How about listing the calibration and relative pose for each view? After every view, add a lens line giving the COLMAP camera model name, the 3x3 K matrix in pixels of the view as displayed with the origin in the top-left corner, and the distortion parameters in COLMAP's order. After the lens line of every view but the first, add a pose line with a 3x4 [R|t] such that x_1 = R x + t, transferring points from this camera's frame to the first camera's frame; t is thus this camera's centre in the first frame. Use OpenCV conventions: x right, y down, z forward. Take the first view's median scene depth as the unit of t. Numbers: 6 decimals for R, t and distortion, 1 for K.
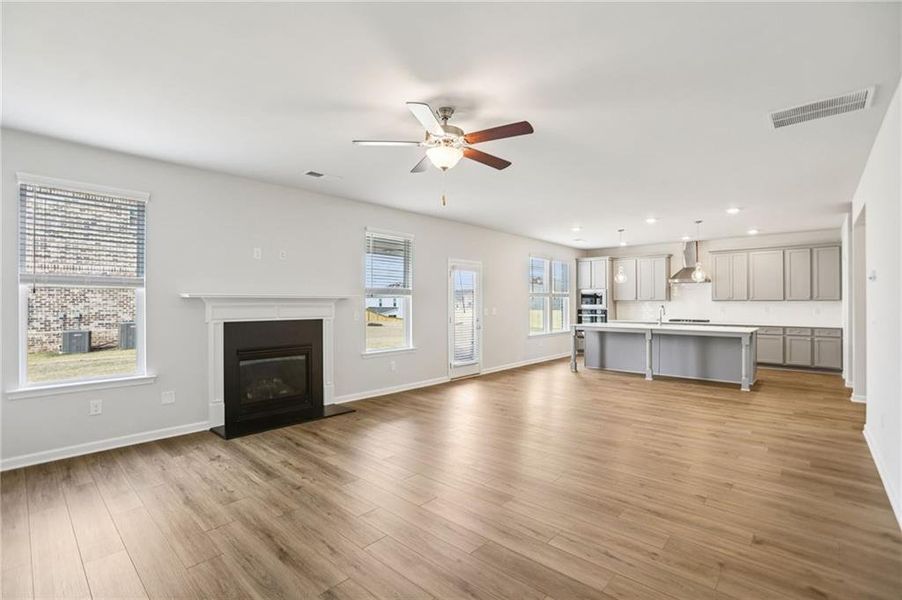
lens RADIAL K [[407.2, 0, 454.0], [0, 407.2, 301.2], [0, 0, 1]] dist [-0.021381, 0.000279]
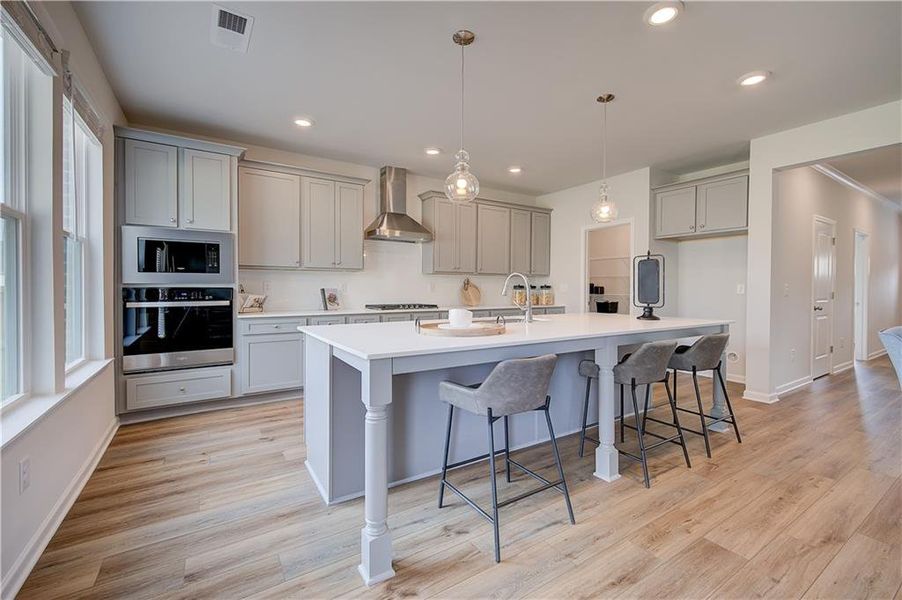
lens RADIAL K [[351.0, 0, 452.5], [0, 351.0, 293.3], [0, 0, 1]] dist [-0.001968, -0.000315]
pose [[0.310593, -0.011924, 0.950468, 0.199194], [-0.010216, 0.999822, 0.015881, 0.038716], [-0.950488, -0.014643, 0.310416, 1.421308]]
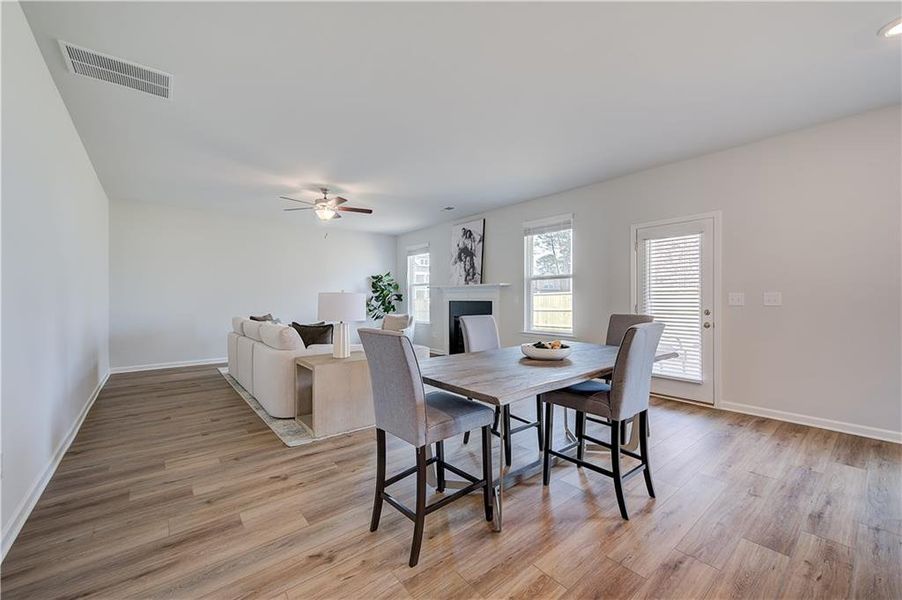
lens RADIAL K [[359.6, 0, 454.5], [0, 359.6, 299.7], [0, 0, 1]] dist [0.002807, -0.000241]
pose [[-0.142361, 0.002774, -0.989811, 0.917332], [0.004981, 0.999985, 0.002086, 0.036365], [0.989802, -0.004633, -0.142373, 1.058341]]
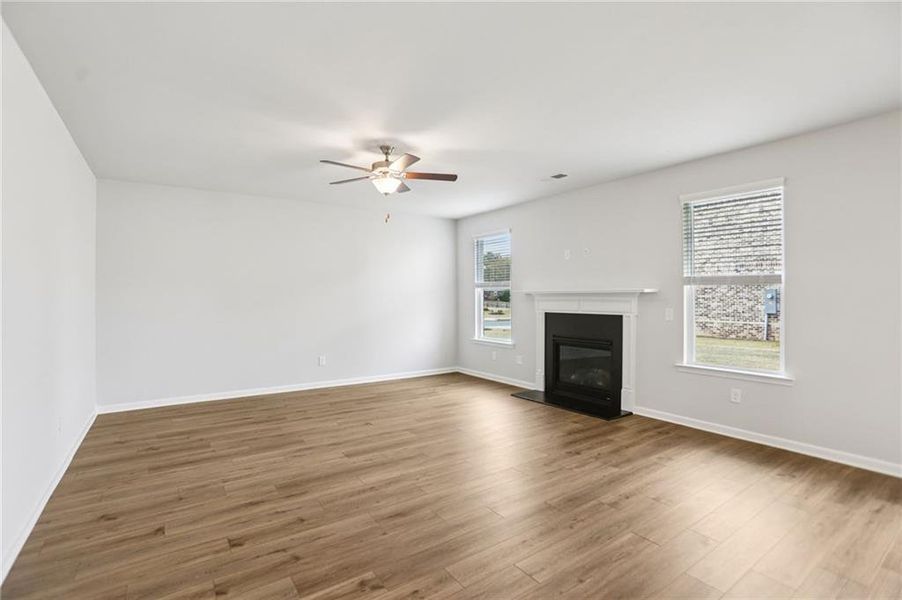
lens RADIAL K [[421.6, 0, 442.3], [0, 421.6, 300.0], [0, 0, 1]] dist [-0.019116, 0.000372]
pose [[-0.243153, 0.004422, -0.969978, 0.695389], [0.007244, 0.999970, 0.002742, 0.004615], [0.969961, -0.006360, -0.243178, 0.846283]]
